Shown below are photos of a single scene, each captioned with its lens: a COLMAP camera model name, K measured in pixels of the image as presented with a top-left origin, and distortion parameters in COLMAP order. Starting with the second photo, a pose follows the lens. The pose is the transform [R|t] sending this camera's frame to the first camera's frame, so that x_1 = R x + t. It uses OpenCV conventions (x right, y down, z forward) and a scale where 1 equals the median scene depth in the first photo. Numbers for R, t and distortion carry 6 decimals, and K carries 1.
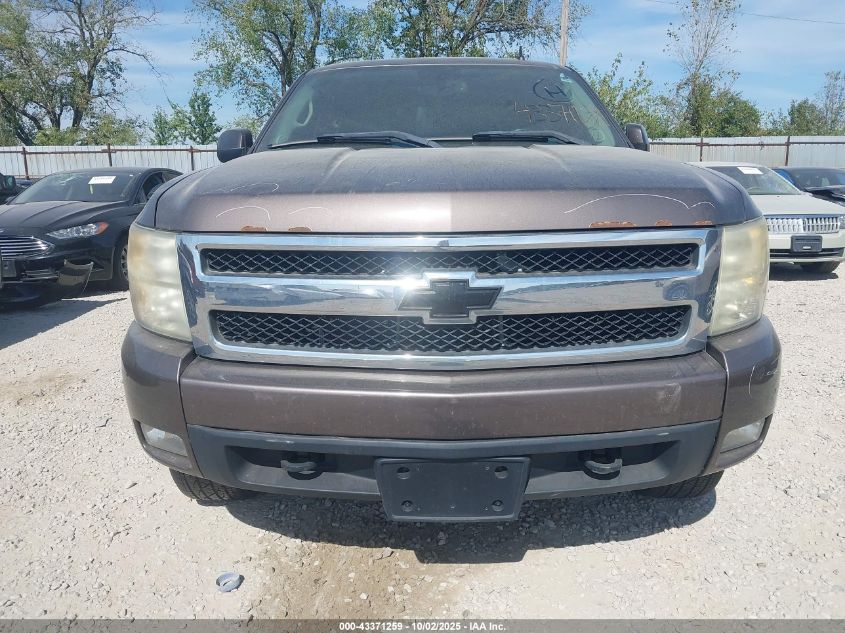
lens RADIAL K [[657.2, 0, 422.5], [0, 657.2, 316.5], [0, 0, 1]] dist [-0.000354, 0.008405]
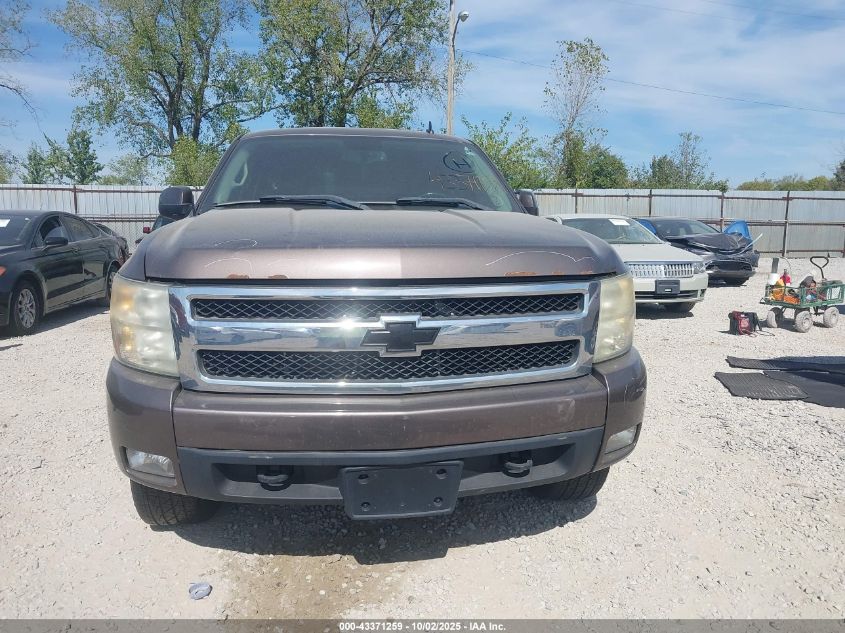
lens RADIAL K [[649.0, 0, 420.2], [0, 649.0, 317.4], [0, 0, 1]] dist [0.017904, 0.002929]
pose [[0.987341, -0.009989, 0.158296, -0.094293], [0.019715, 0.998004, -0.059992, 0.009050], [-0.157381, 0.062353, 0.985567, -0.198908]]
